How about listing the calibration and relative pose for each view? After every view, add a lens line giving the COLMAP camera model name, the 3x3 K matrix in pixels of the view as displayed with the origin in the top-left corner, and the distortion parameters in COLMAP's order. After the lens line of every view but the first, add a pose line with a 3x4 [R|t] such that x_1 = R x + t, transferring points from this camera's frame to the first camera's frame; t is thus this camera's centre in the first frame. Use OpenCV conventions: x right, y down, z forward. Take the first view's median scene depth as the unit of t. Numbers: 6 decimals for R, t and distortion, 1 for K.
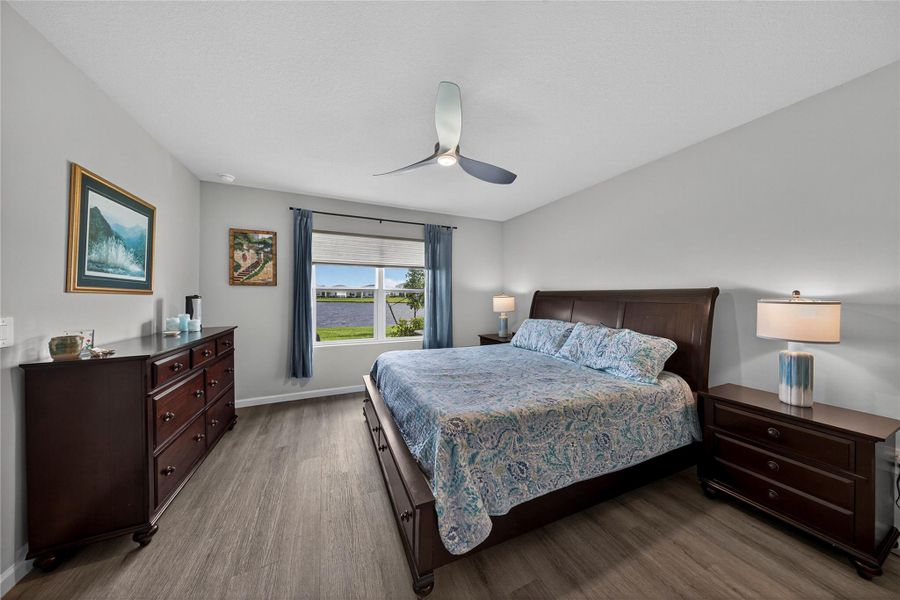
lens RADIAL K [[279.5, 0, 451.3], [0, 279.5, 295.6], [0, 0, 1]] dist [-0.000658, -0.000138]
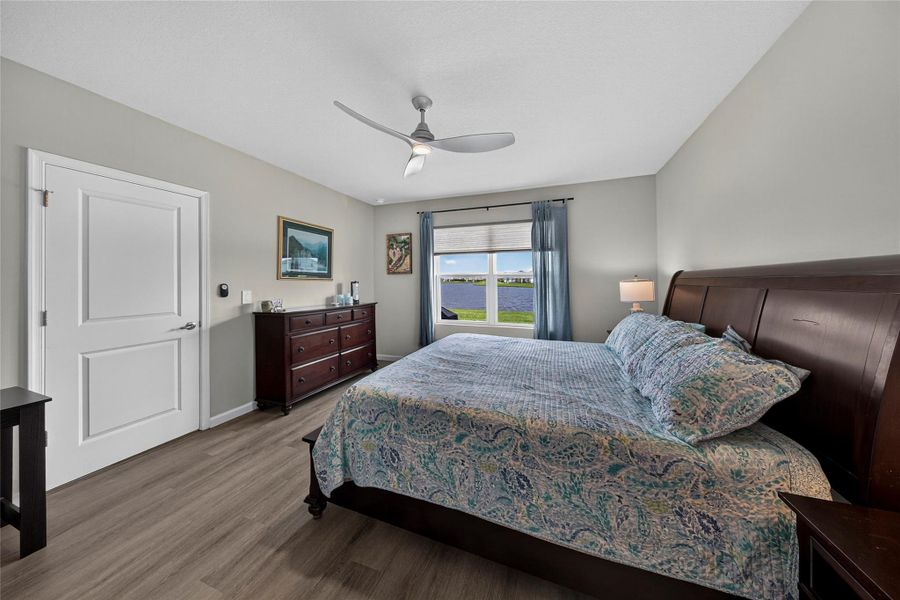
lens RADIAL K [[284.7, 0, 450.4], [0, 284.7, 279.5], [0, 0, 1]] dist [-0.000651, -0.000082]
pose [[0.717026, -0.011463, -0.696952, 0.453845], [0.006294, 0.999930, -0.009971, 0.006658], [0.697018, 0.002762, 0.717048, 0.178357]]
